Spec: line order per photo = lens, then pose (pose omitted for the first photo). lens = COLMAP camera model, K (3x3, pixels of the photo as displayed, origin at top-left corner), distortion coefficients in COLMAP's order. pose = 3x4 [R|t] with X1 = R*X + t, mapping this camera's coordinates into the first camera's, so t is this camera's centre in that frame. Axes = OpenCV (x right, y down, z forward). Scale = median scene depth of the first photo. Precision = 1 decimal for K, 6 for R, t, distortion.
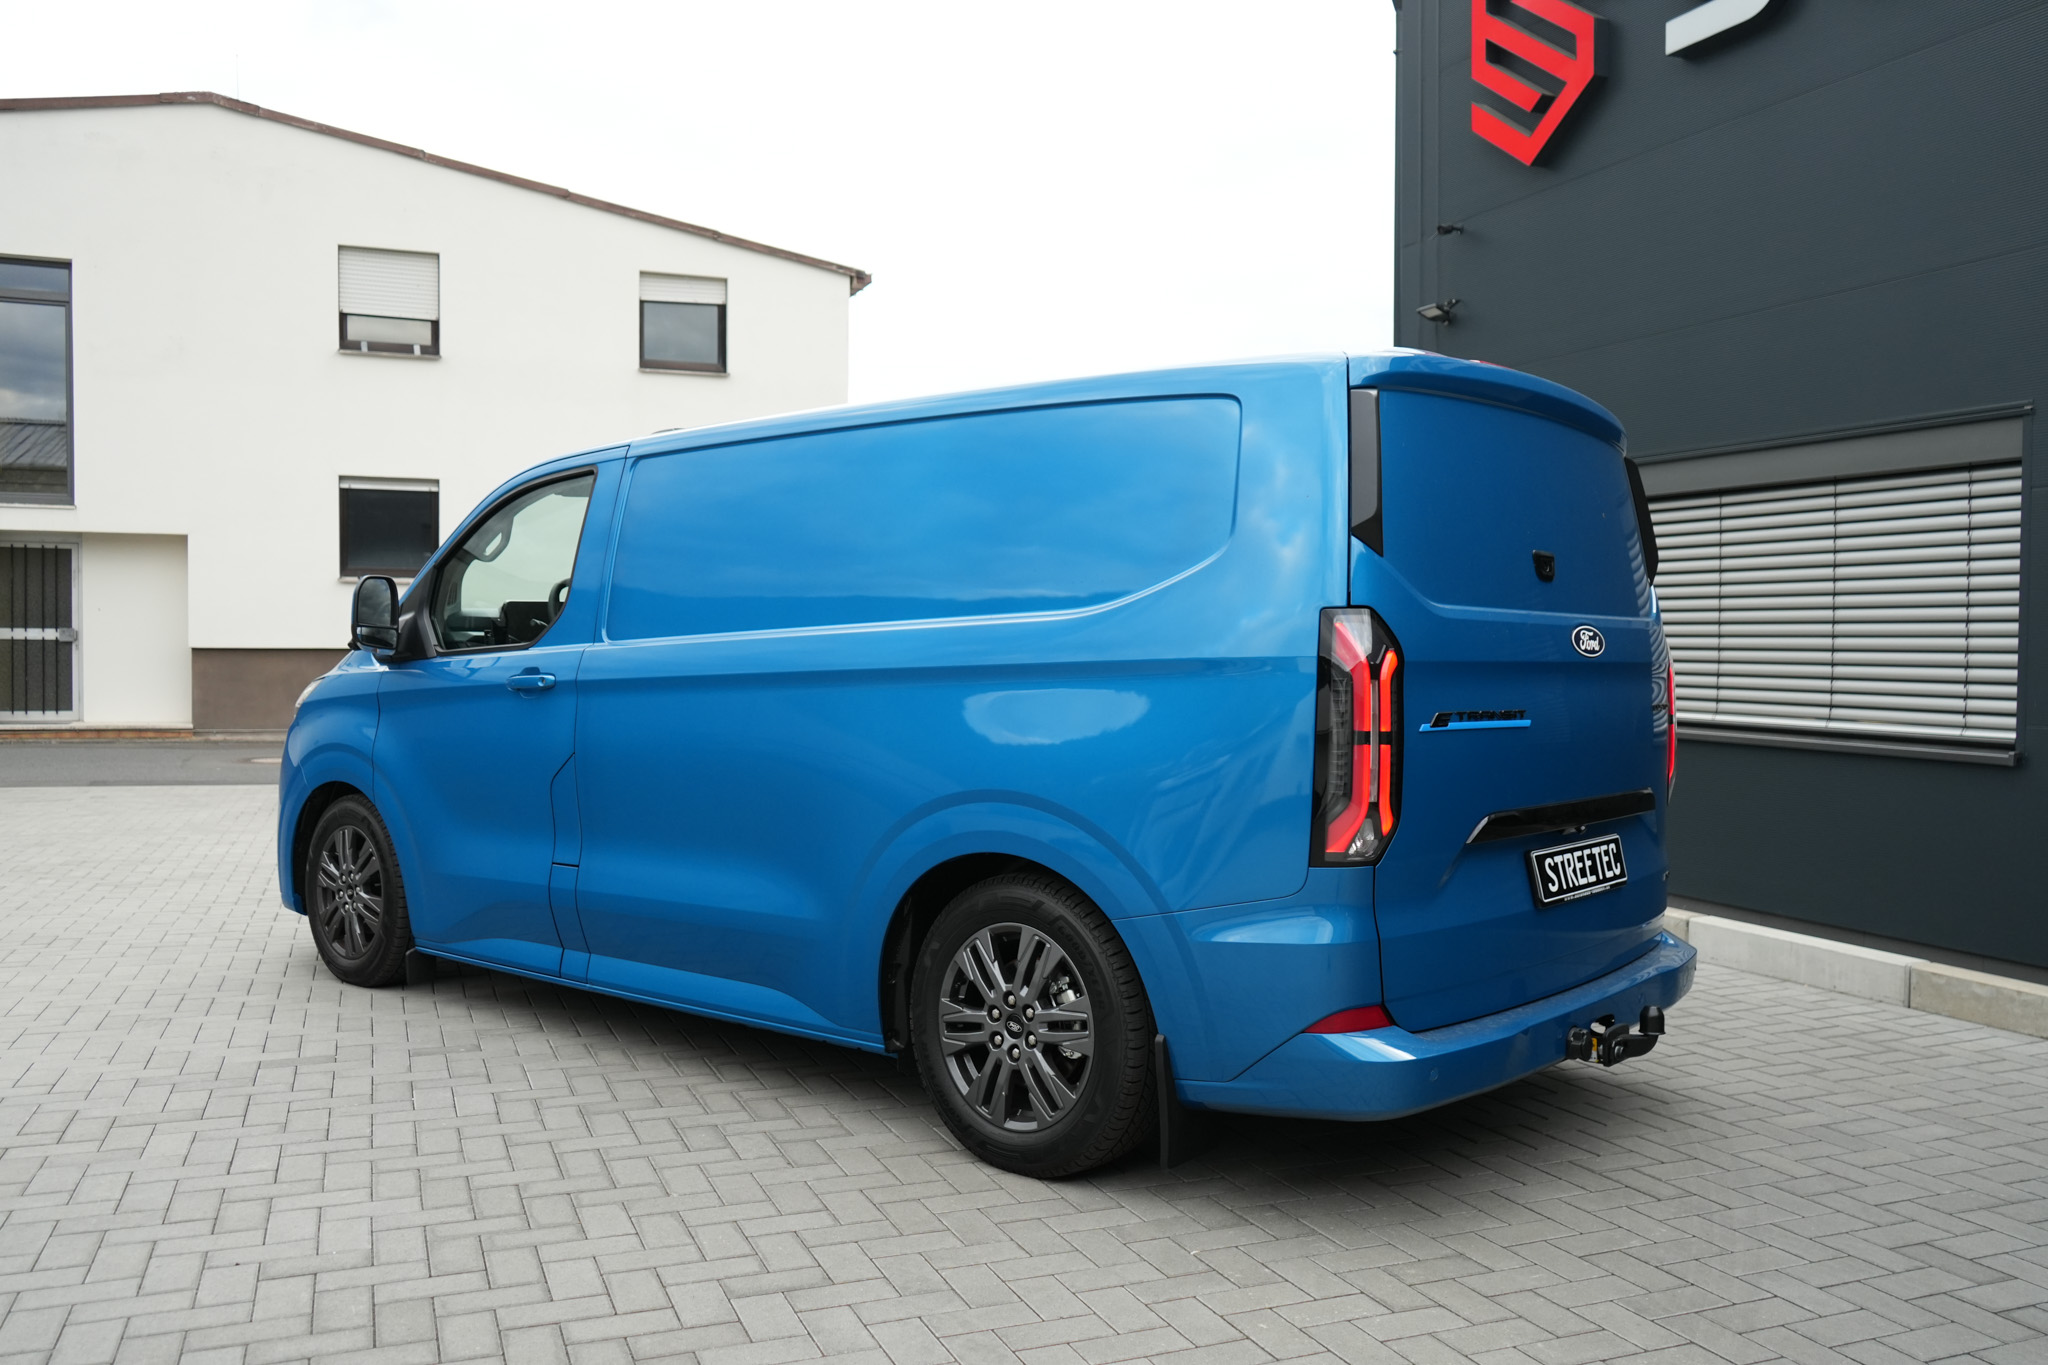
lens RADIAL K [[1595.5, 0, 1019.9], [0, 1595.5, 687.0], [0, 0, 1]] dist [-0.029502, 0.029673]
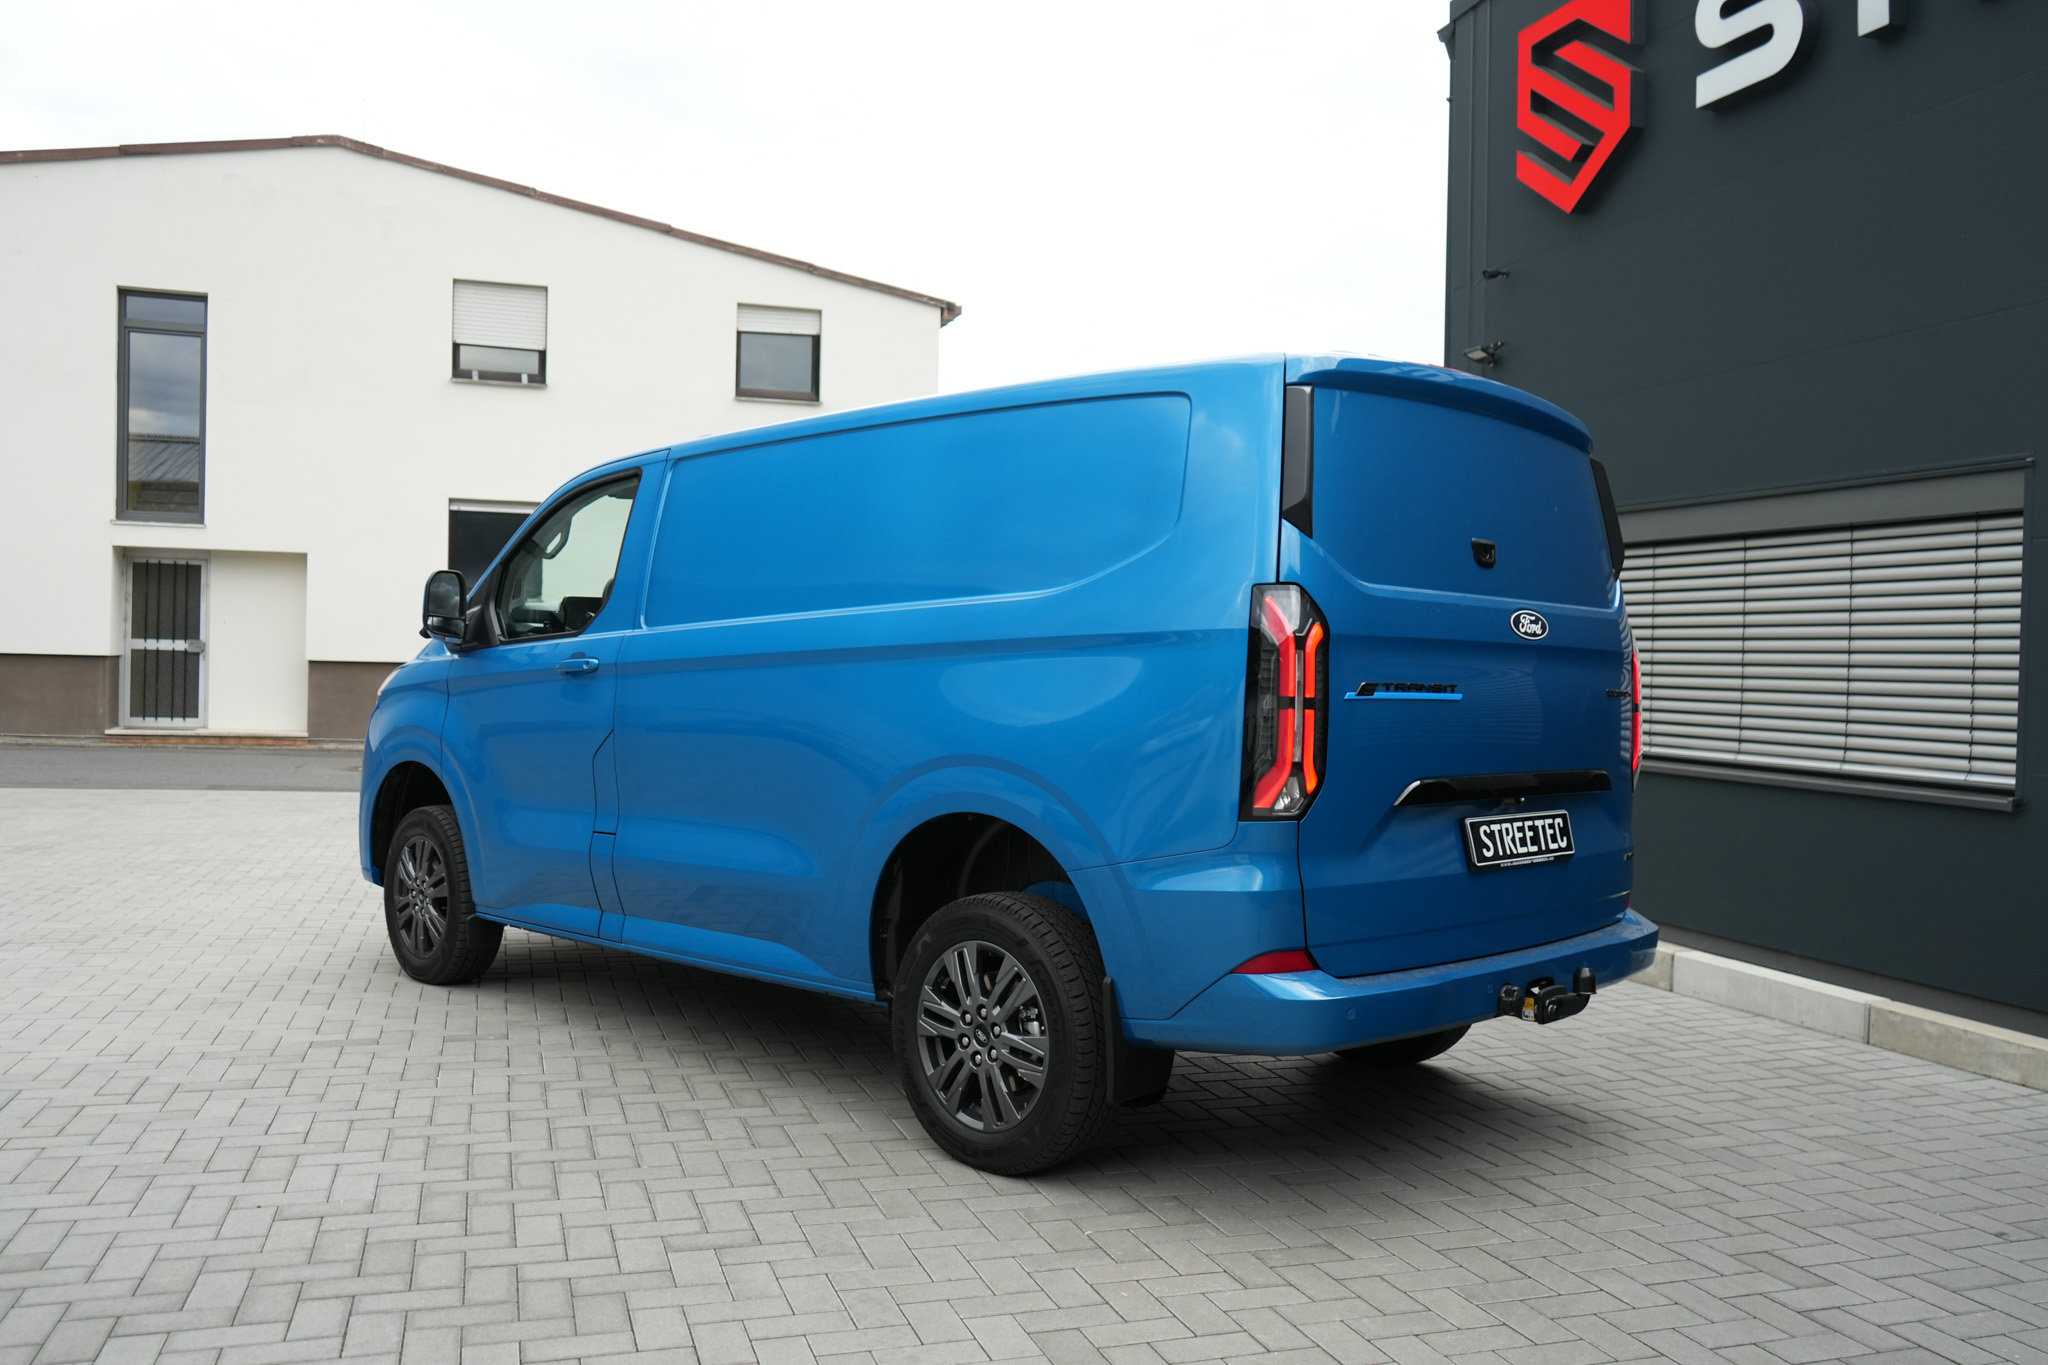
lens RADIAL K [[1595.5, 0, 1019.2], [0, 1595.5, 690.8], [0, 0, 1]] dist [-0.029502, 0.029673]
pose [[0.997484, 0.017054, -0.068805, 0.109739], [-0.017775, 0.999793, -0.009878, -0.011417], [0.068622, 0.011076, 0.997581, -0.103695]]
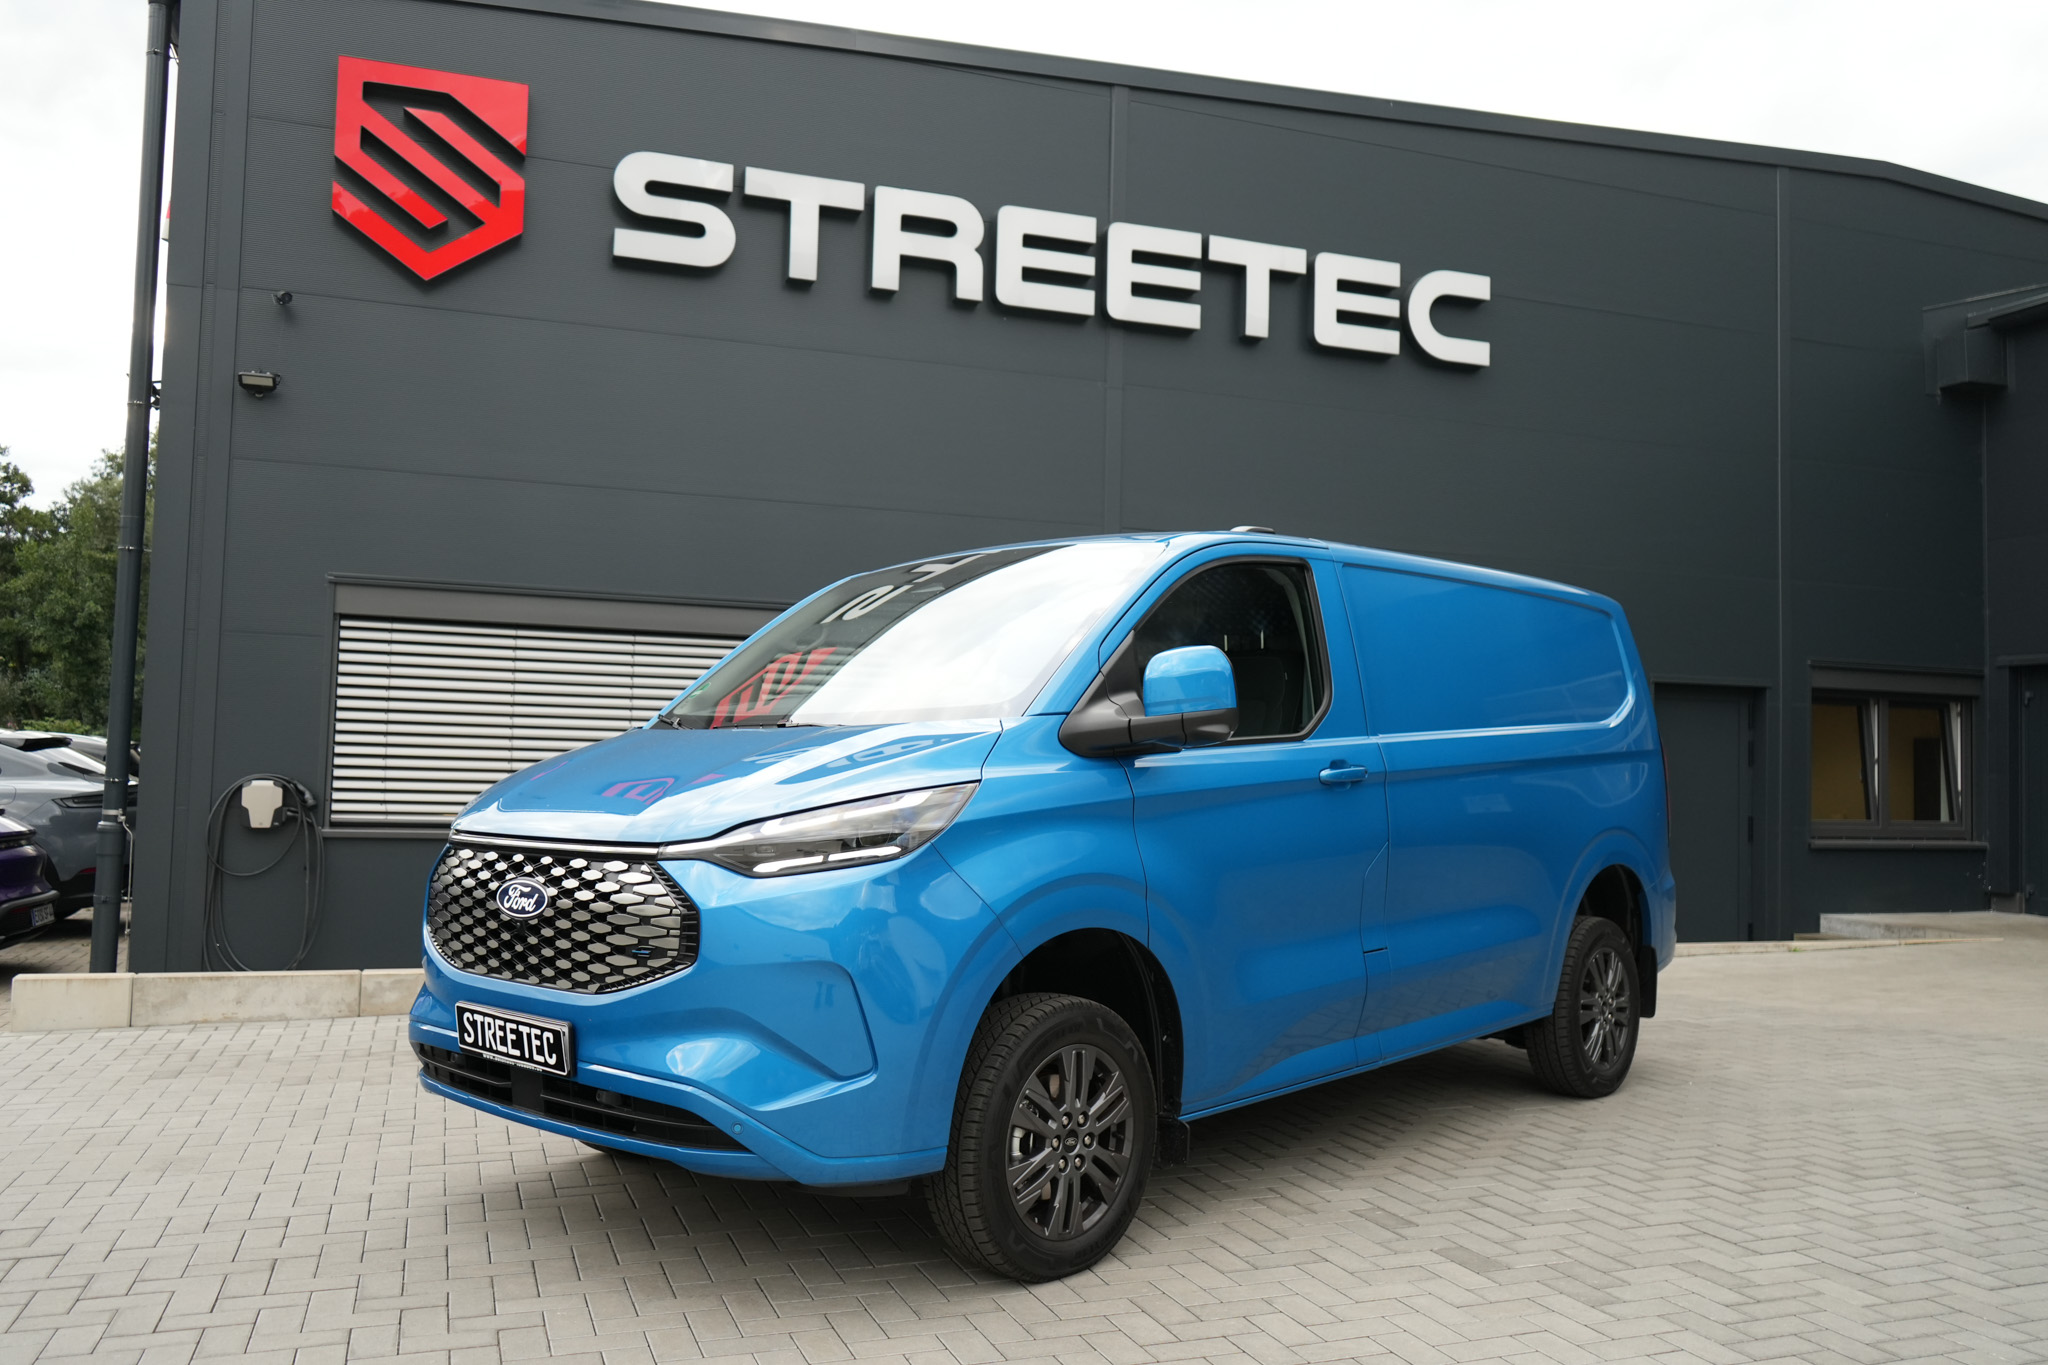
lens RADIAL K [[1595.5, 0, 1013.7], [0, 1595.5, 678.5], [0, 0, 1]] dist [-0.029502, 0.029673]
pose [[0.054792, 0.052192, 0.997133, -1.652797], [0.008947, 0.998567, -0.052759, -0.049967], [-0.998458, 0.011812, 0.054246, 1.465818]]
